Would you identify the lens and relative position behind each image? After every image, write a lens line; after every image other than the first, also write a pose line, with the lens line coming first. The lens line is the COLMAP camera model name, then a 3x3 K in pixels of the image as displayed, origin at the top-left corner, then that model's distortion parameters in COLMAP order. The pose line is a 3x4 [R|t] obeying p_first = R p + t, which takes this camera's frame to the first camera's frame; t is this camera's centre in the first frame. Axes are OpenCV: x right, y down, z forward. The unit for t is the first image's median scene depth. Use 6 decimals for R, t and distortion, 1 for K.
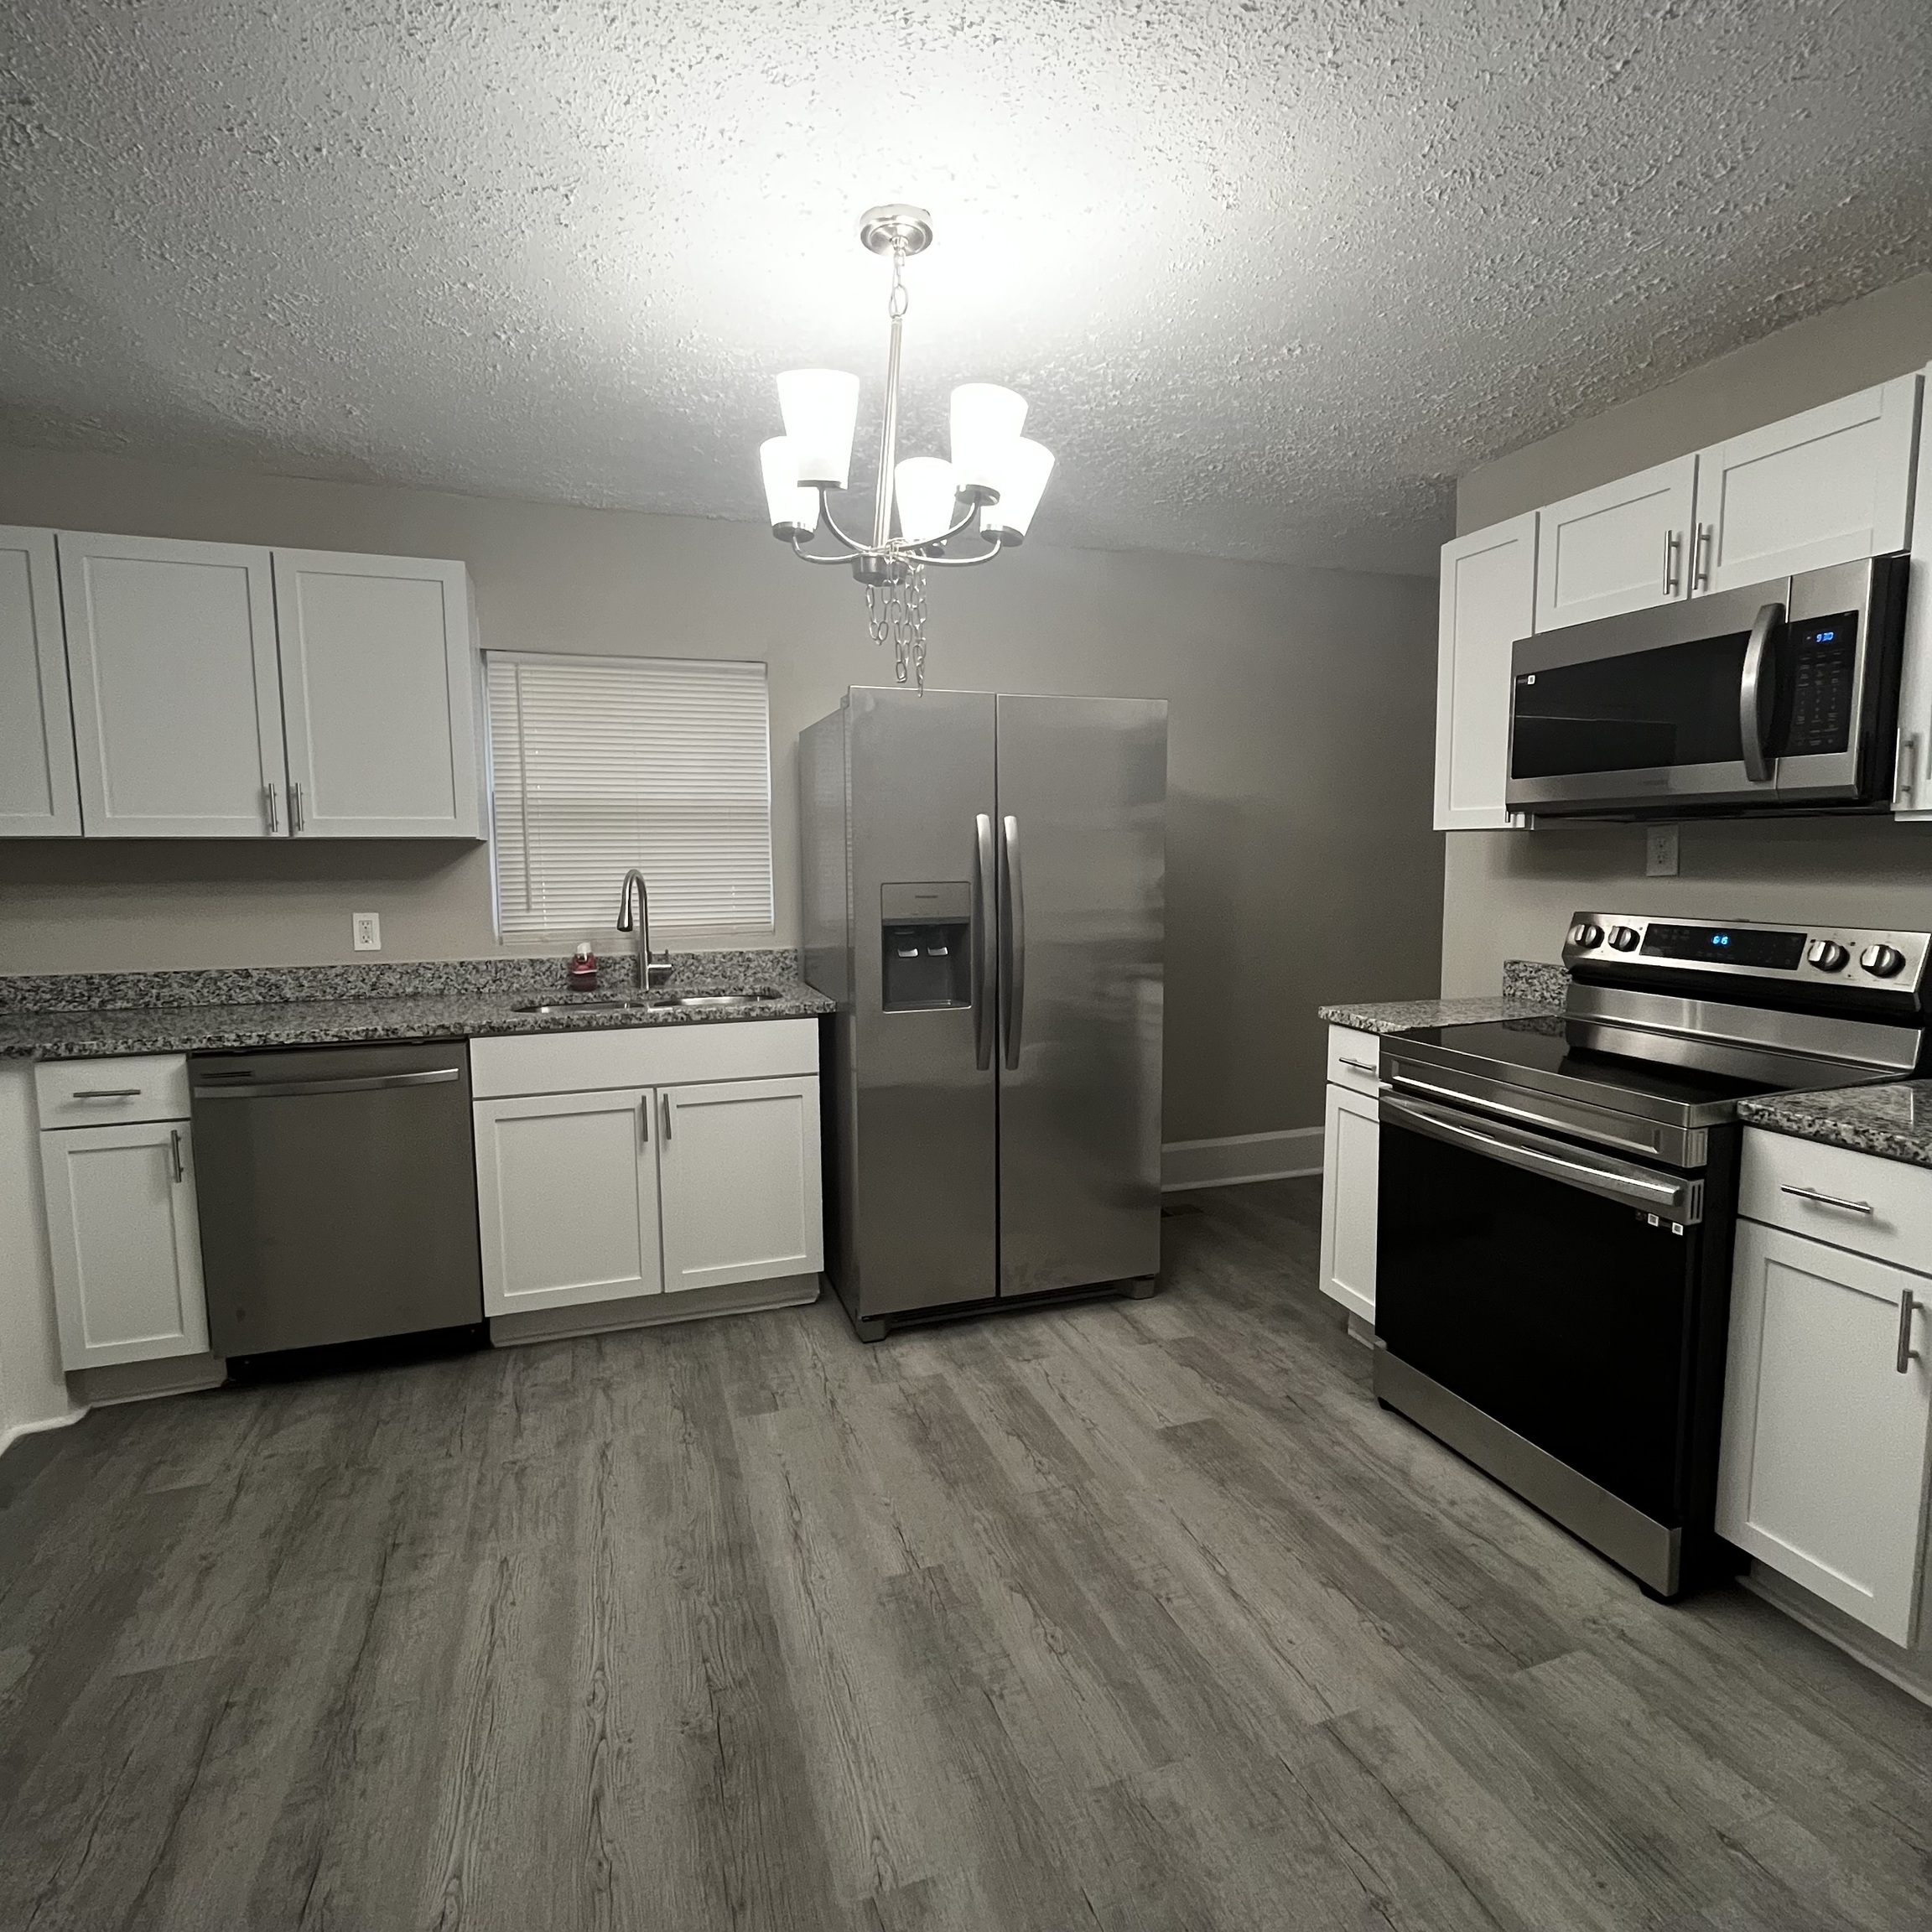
lens RADIAL K [[1041.1, 0, 963.8], [0, 1041.1, 960.8], [0, 0, 1]] dist [-0.000791, -0.000633]
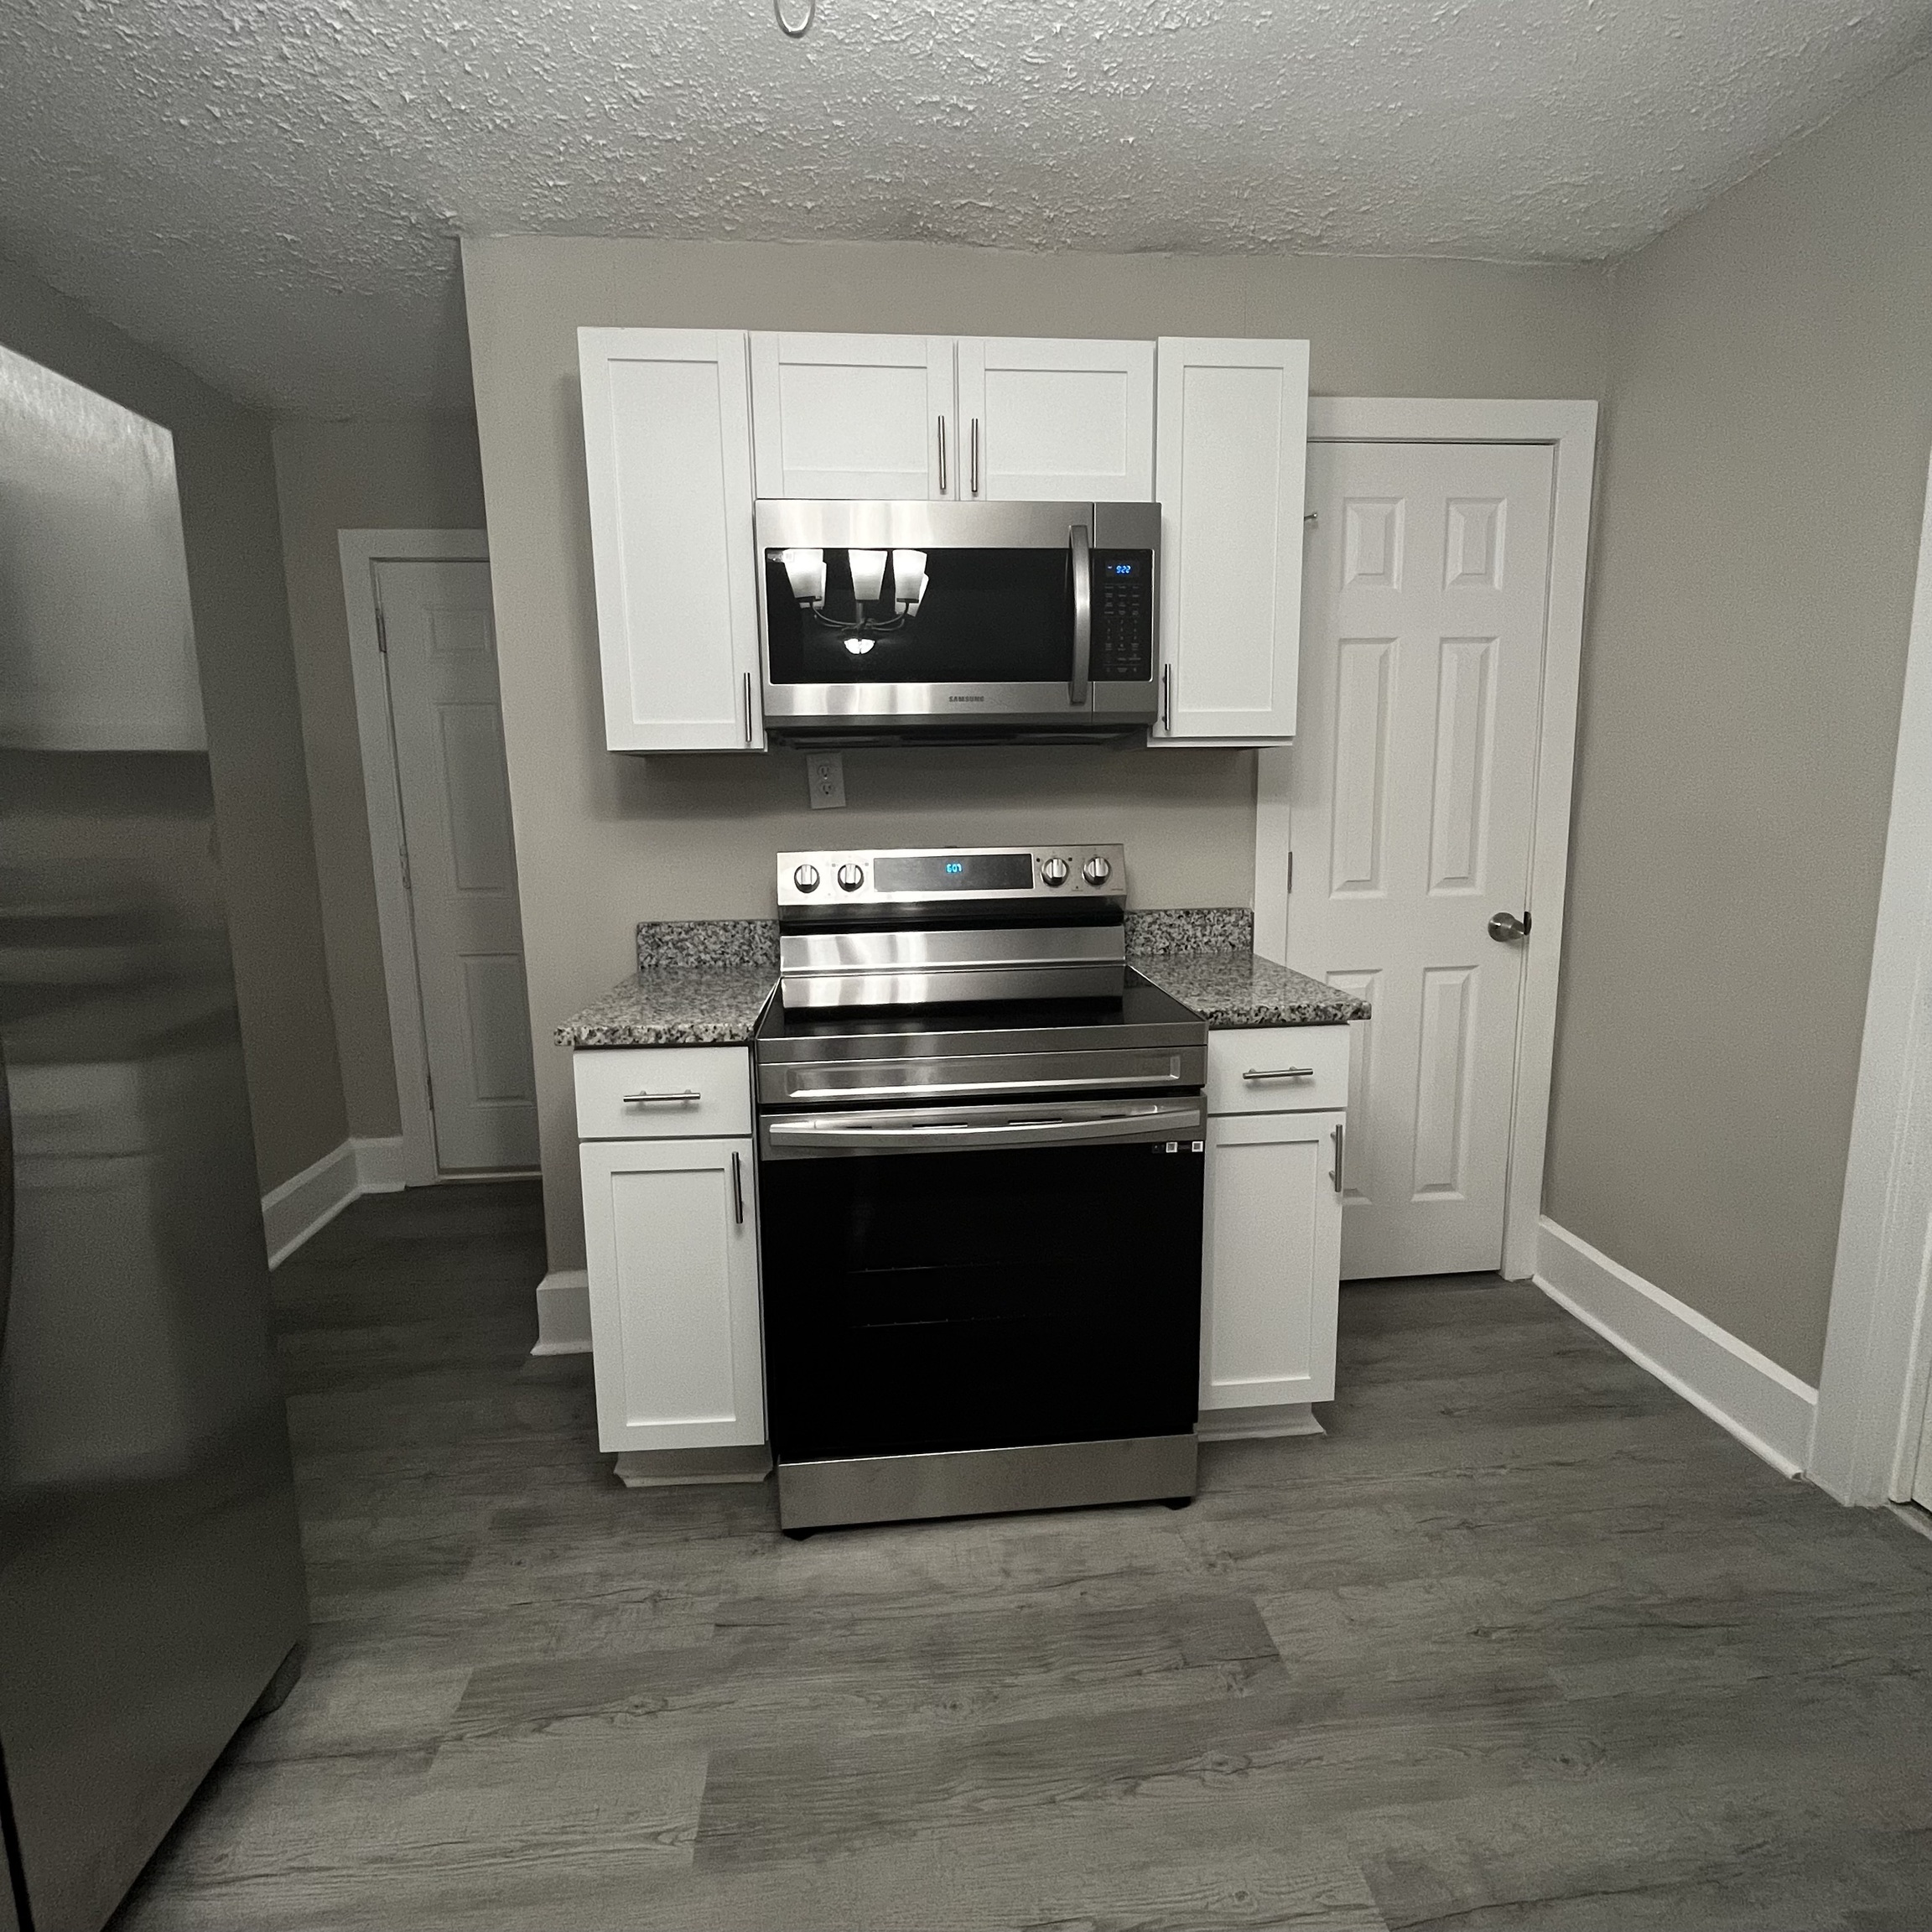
lens RADIAL K [[1041.1, 0, 965.9], [0, 1041.1, 959.7], [0, 0, 1]] dist [-0.000791, -0.000633]
pose [[0.232450, -0.147790, 0.961314, -0.259002], [0.117649, 0.985403, 0.123045, -0.059079], [-0.965467, 0.084496, 0.246444, 0.813219]]
